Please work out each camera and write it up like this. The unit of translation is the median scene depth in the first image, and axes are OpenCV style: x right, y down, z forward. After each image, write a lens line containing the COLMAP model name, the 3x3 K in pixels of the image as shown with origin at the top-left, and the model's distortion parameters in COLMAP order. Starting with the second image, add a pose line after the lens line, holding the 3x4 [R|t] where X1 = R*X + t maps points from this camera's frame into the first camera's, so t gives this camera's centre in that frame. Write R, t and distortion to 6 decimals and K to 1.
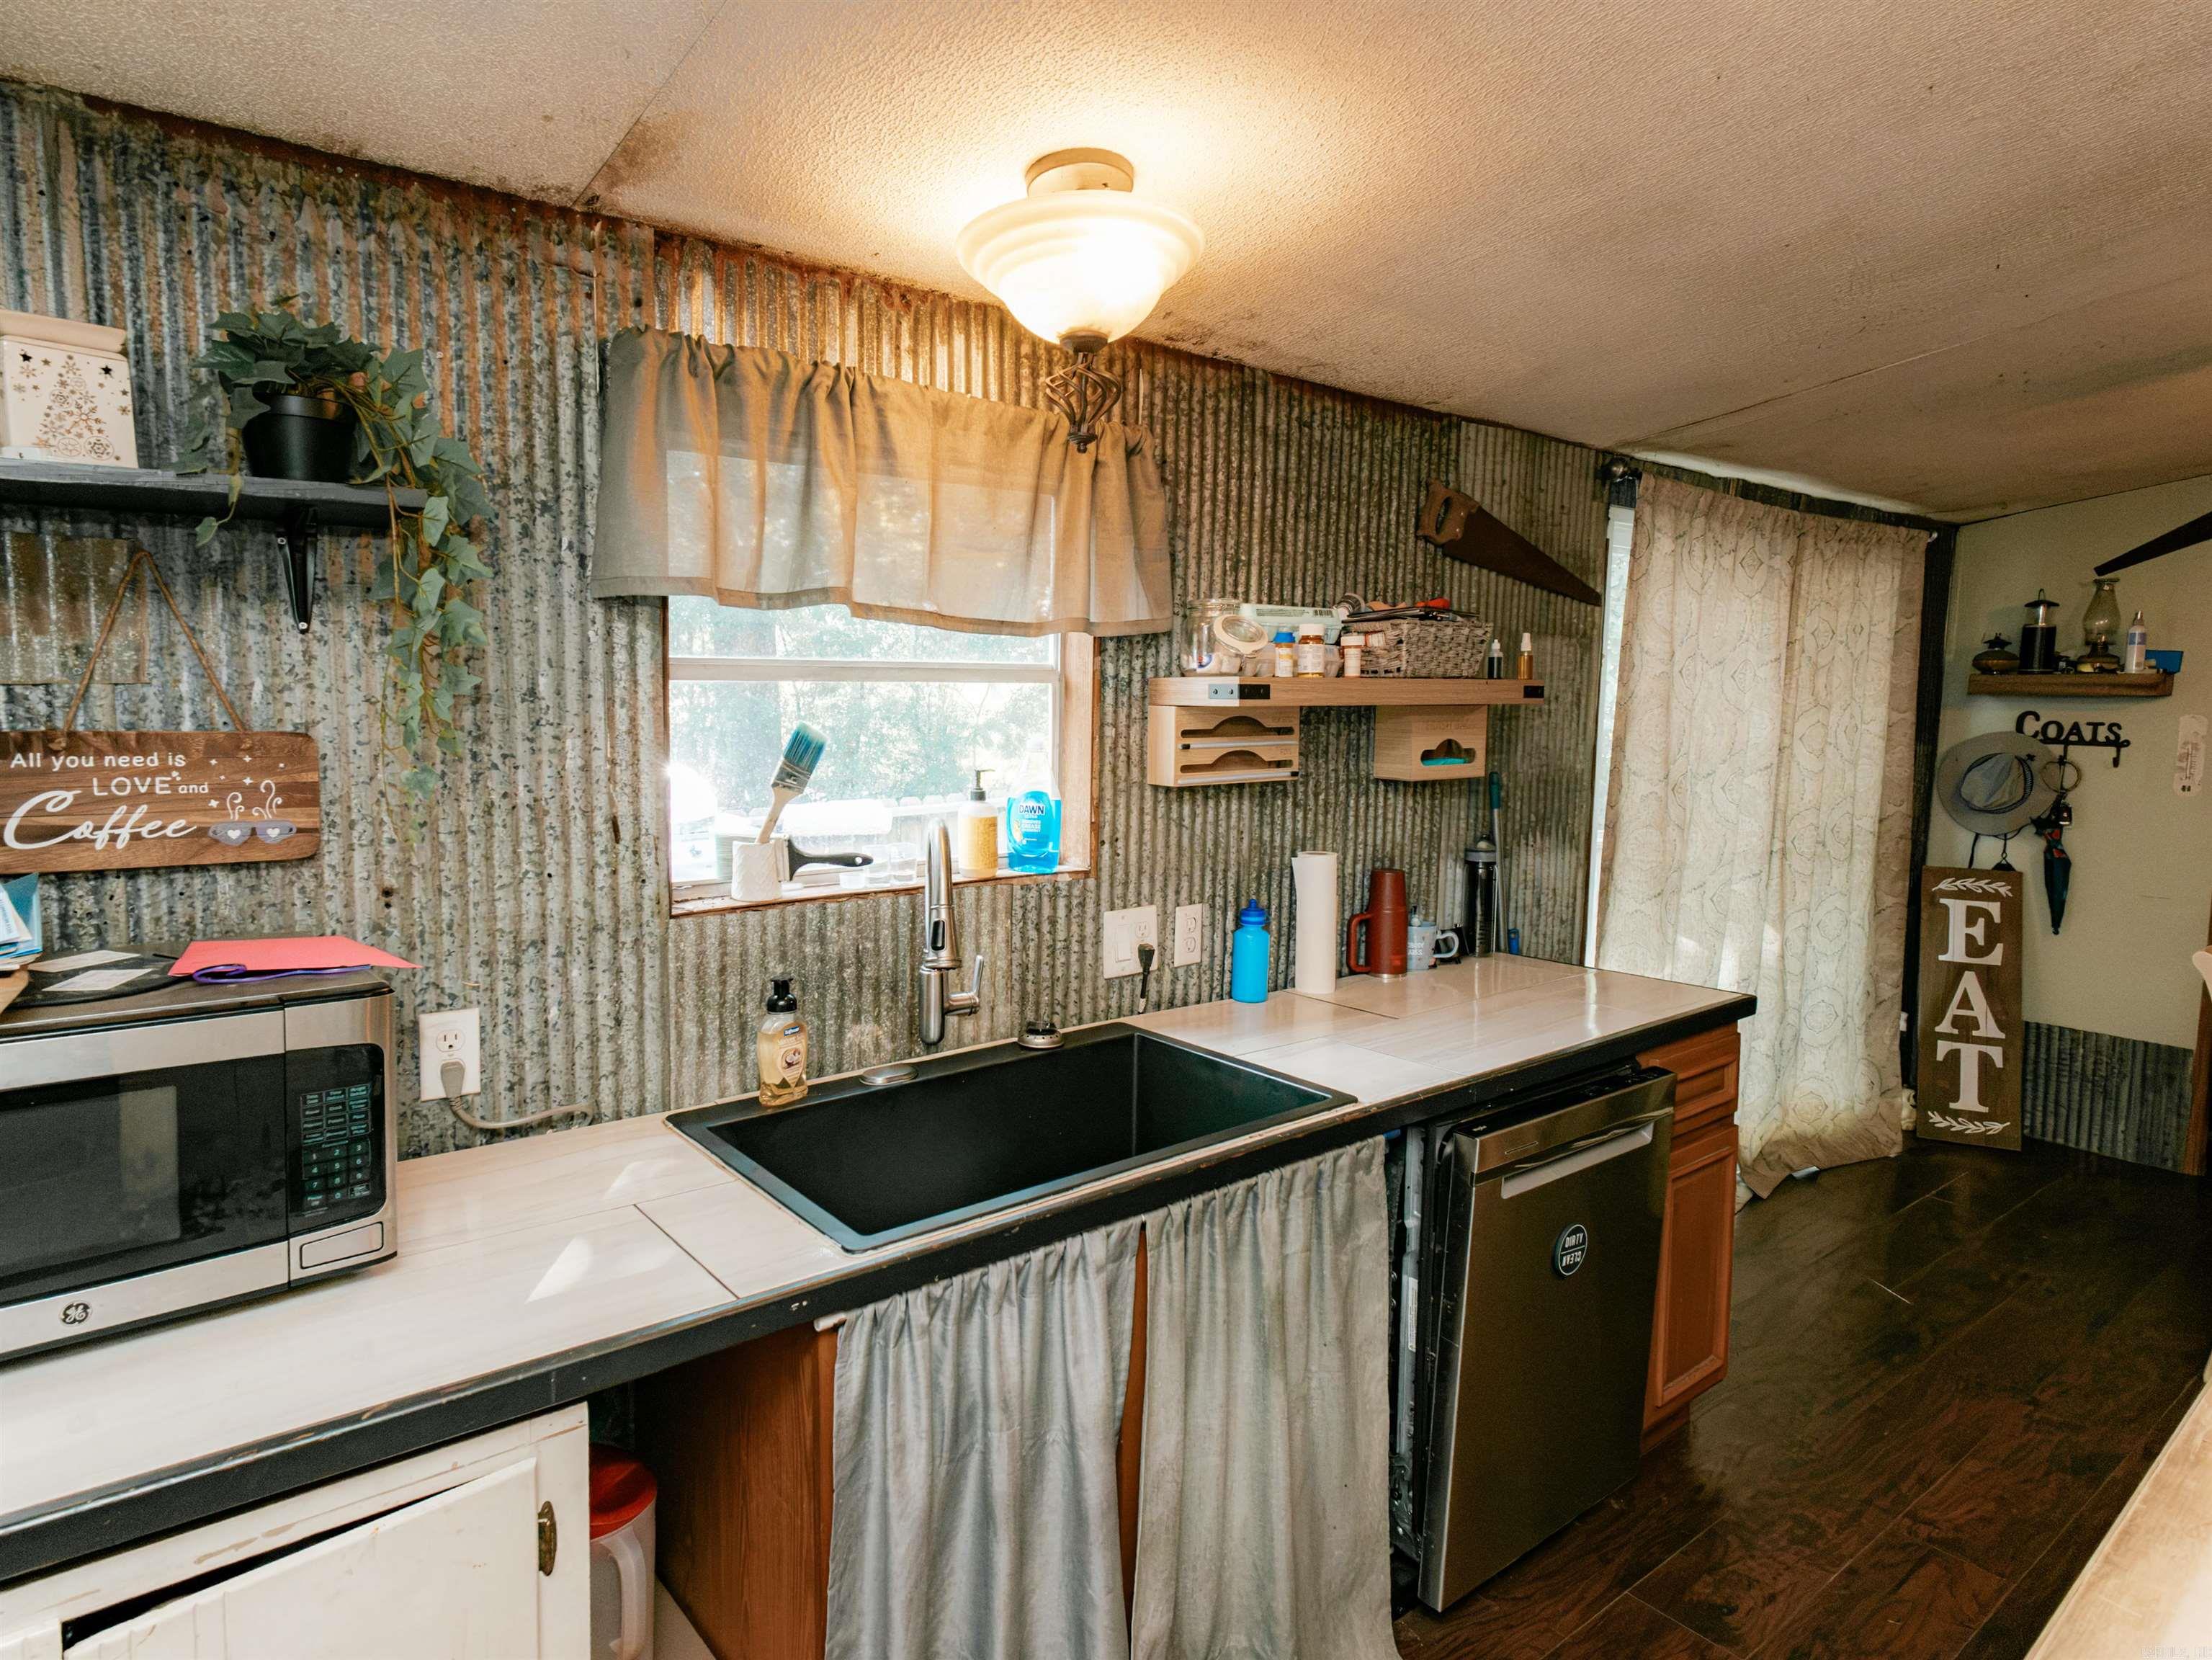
lens RADIAL K [[1264.1, 0, 1106.0], [0, 1264.1, 830.0], [0, 0, 1]] dist [0.000442, 0.000044]
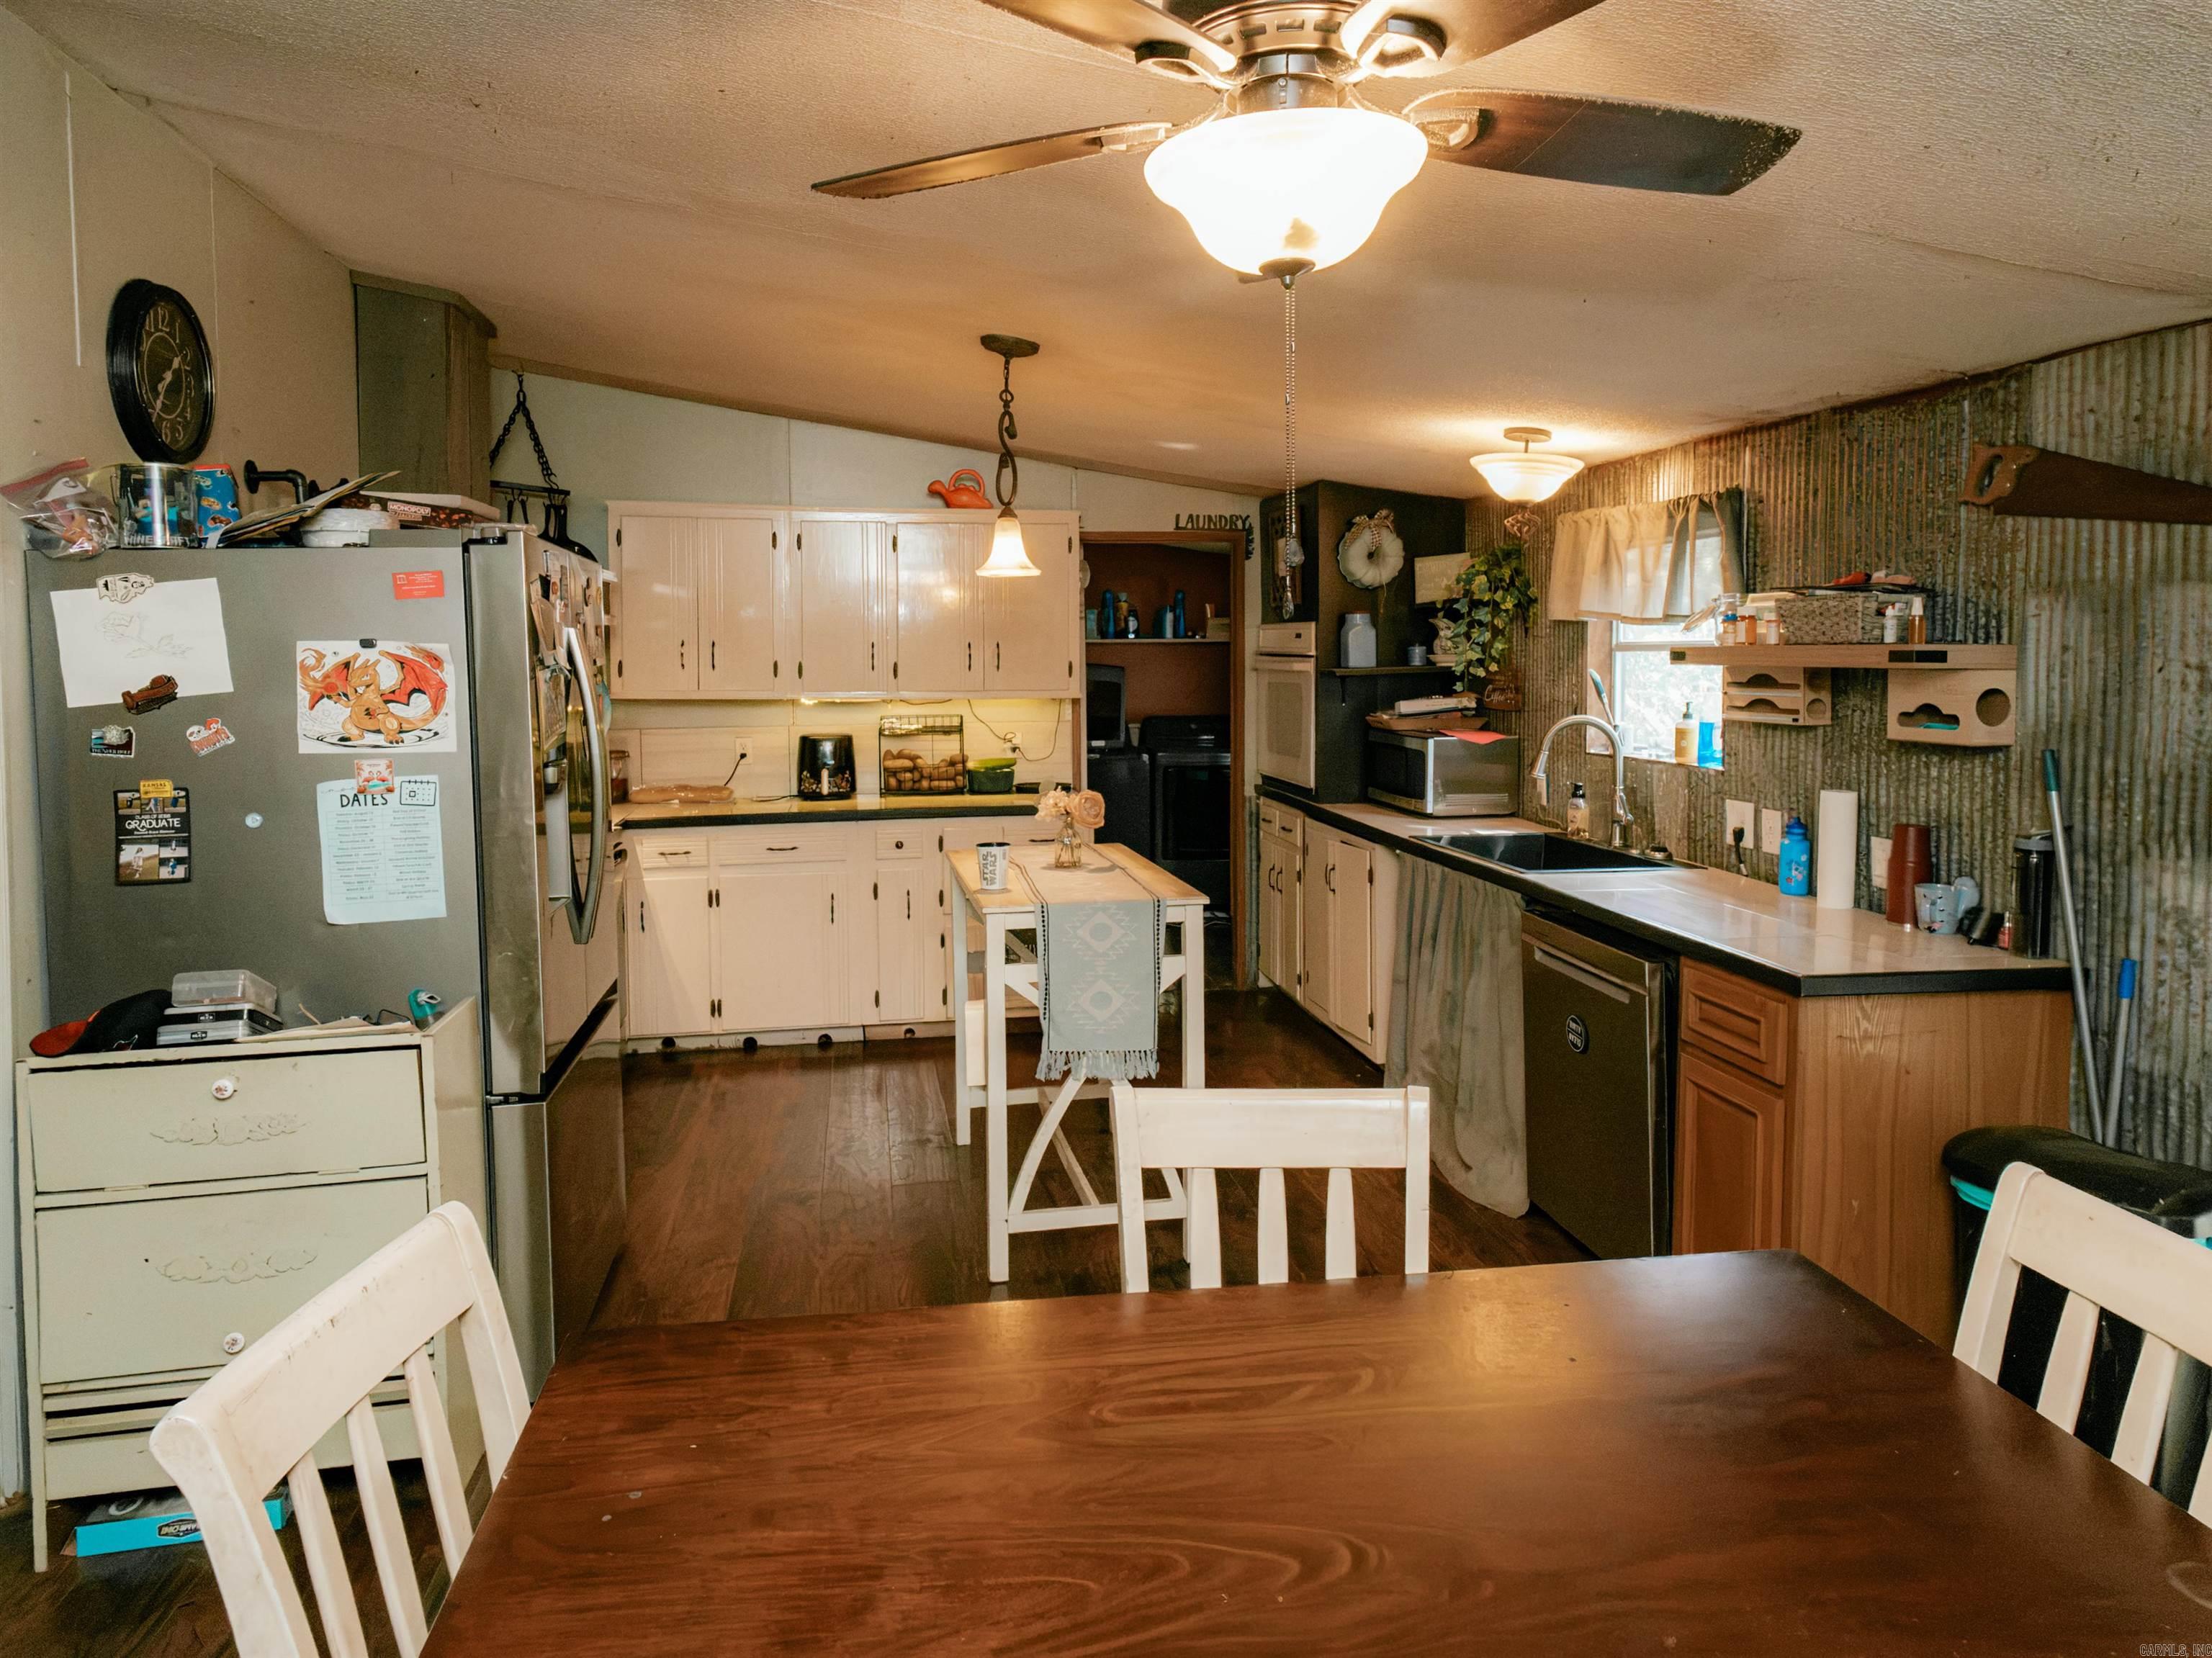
lens RADIAL K [[1087.5, 0, 1106.0], [0, 1087.5, 829.0], [0, 0, 1]] dist [0.000103, 0.000016]
pose [[-0.449401, 0.138795, -0.882482, 1.412927], [-0.093901, 0.975045, 0.201171, -0.090137], [0.888381, 0.173273, -0.425153, 0.833041]]
